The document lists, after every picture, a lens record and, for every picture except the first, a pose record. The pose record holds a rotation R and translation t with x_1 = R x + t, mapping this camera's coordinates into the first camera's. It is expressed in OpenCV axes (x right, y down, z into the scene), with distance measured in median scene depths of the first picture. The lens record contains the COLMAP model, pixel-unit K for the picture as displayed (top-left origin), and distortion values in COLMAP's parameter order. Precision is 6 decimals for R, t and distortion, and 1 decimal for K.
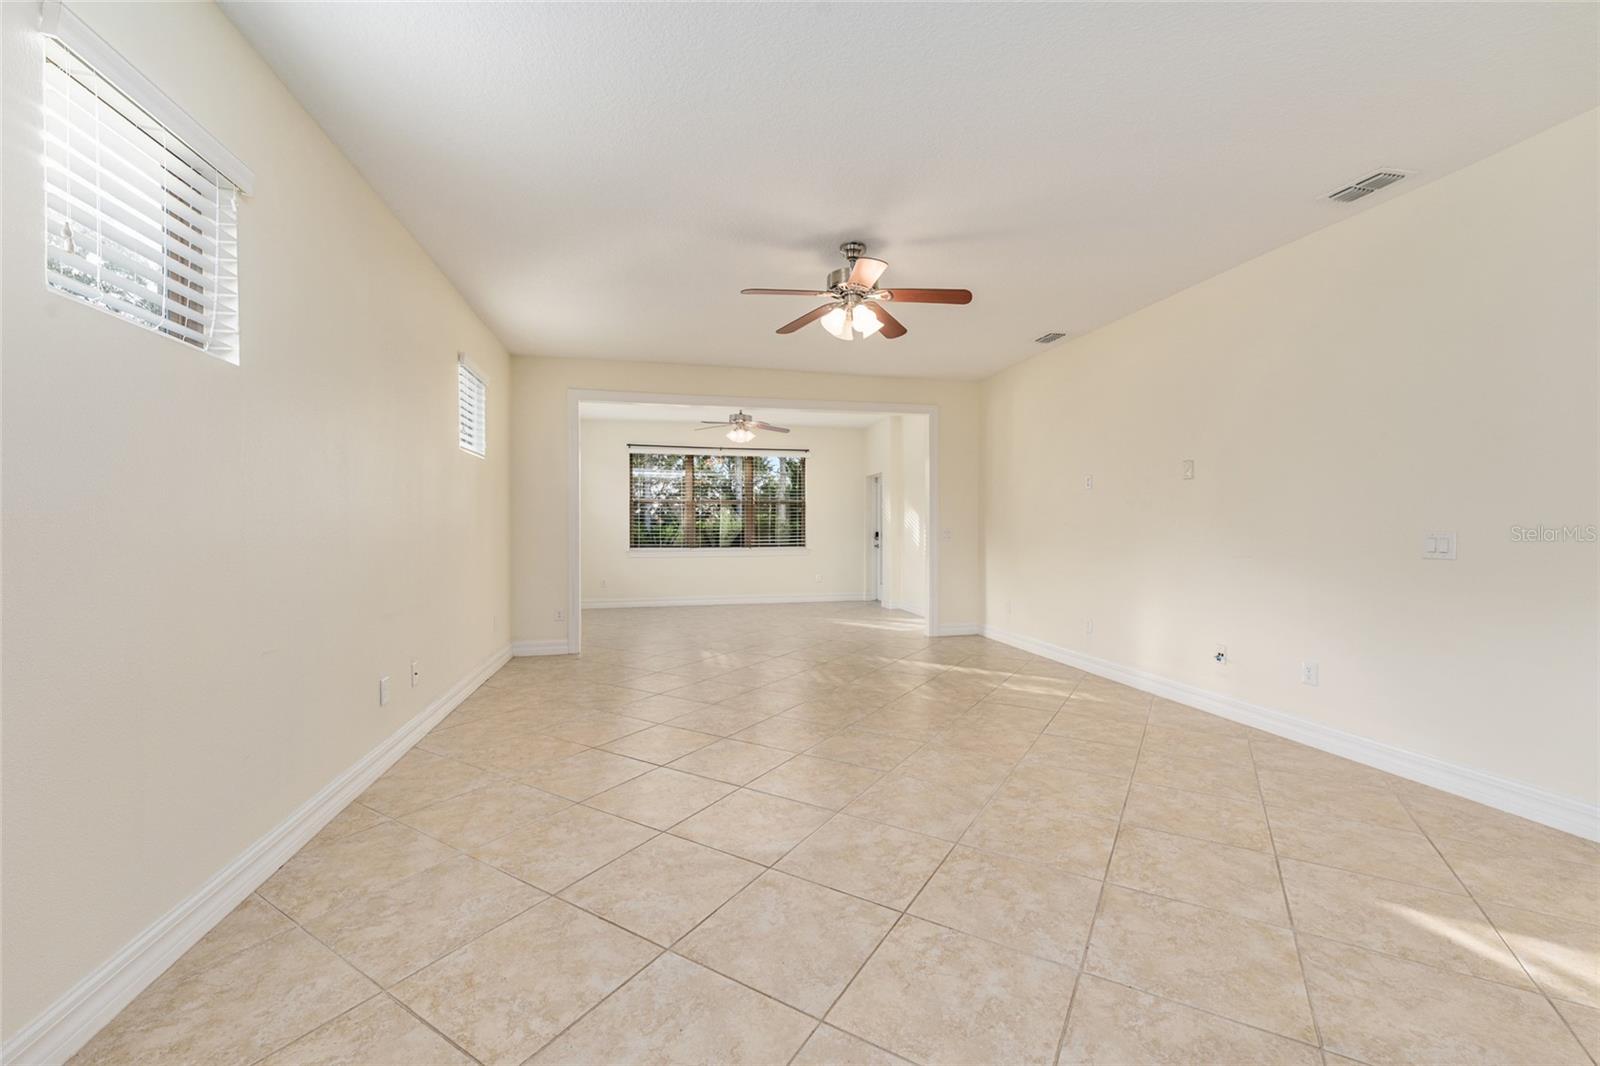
lens RADIAL K [[635.1, 0, 806.1], [0, 635.1, 532.0], [0, 0, 1]] dist [-0.000477, 0.000172]
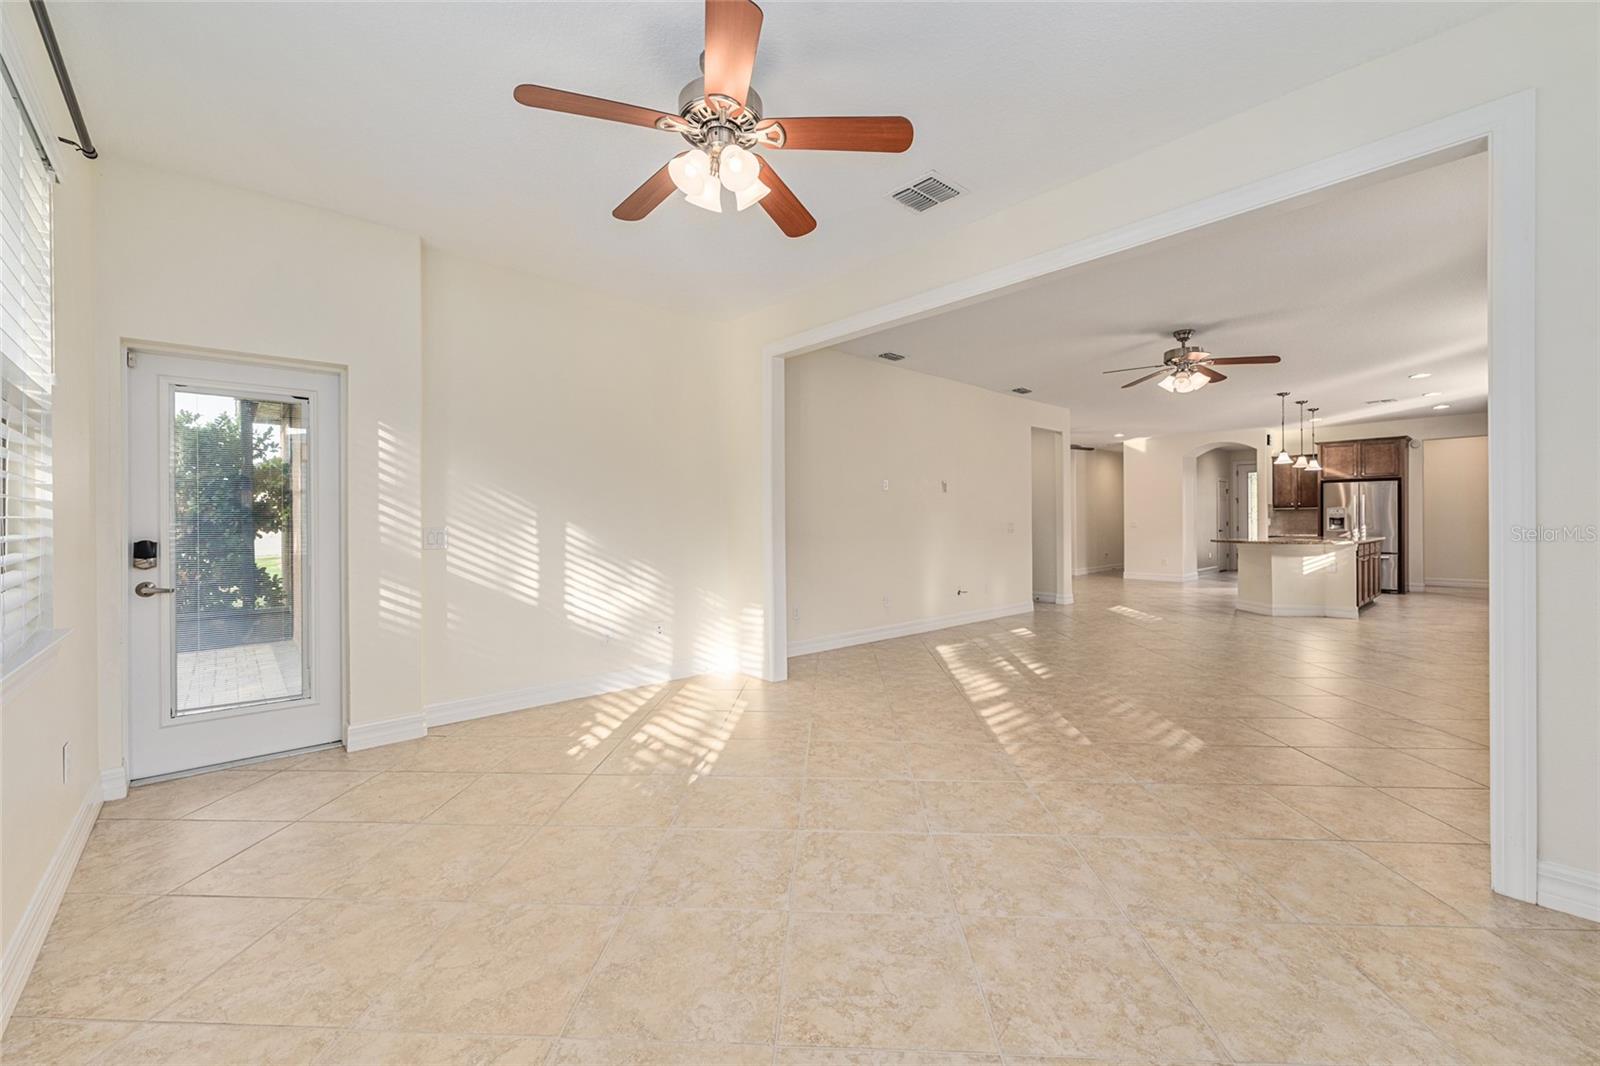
lens RADIAL K [[635.1, 0, 795.0], [0, 635.1, 523.6], [0, 0, 1]] dist [-0.000477, 0.000172]
pose [[-0.470770, 0.001686, 0.882254, -0.424359], [0.013001, 0.999903, 0.005027, -0.008174], [-0.882160, 0.013837, -0.470747, 1.331696]]
